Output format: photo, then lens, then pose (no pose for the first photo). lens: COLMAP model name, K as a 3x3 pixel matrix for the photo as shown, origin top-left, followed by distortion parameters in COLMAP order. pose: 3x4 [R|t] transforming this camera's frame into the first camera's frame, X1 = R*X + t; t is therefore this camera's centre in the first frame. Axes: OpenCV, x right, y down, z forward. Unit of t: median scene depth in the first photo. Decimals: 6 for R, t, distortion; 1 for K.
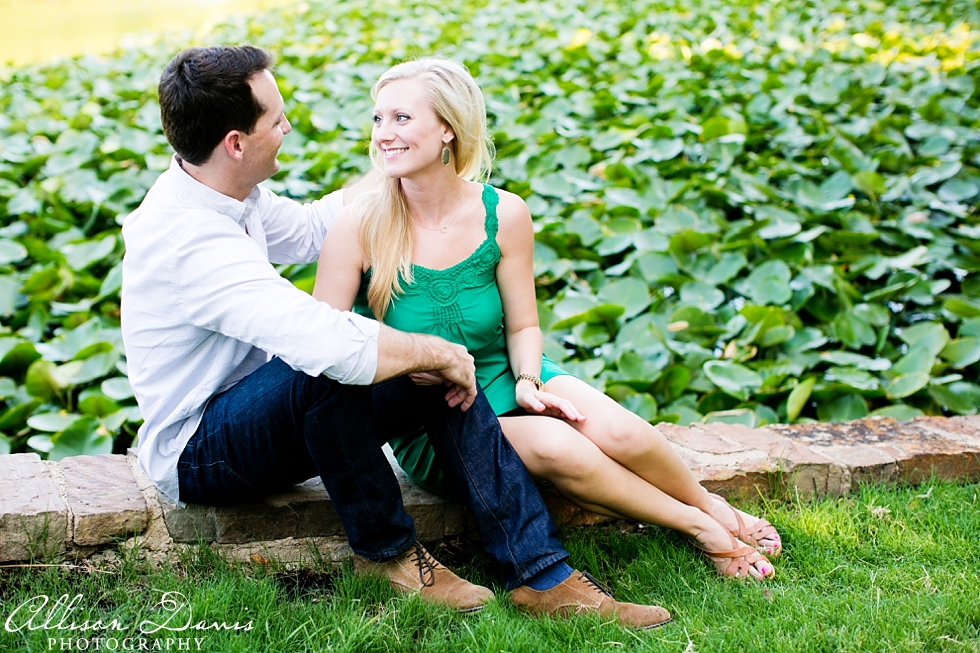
lens RADIAL K [[1410.7, 0, 490.0], [0, 1410.7, 326.5], [0, 0, 1]] dist [-0.152315, 0.043664]
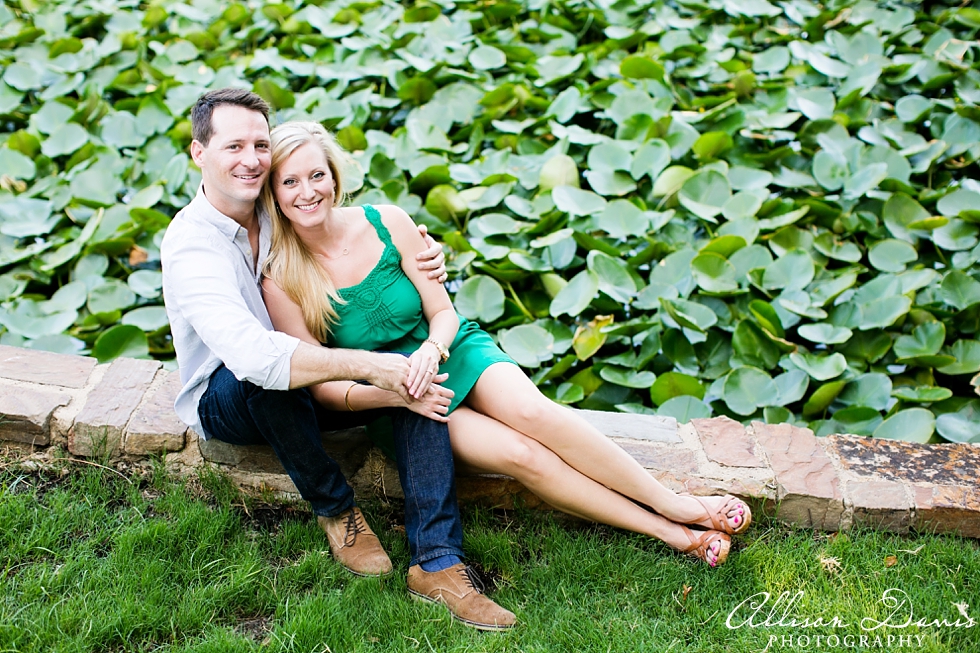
lens RADIAL K [[1410.7, 0, 490.0], [0, 1410.7, 326.5], [0, 0, 1]] dist [-0.152315, 0.043664]
pose [[0.881031, 0.184948, -0.435405, 0.556541], [-0.098128, 0.971837, 0.214251, -0.274782], [0.462769, -0.146037, 0.874367, 0.005706]]
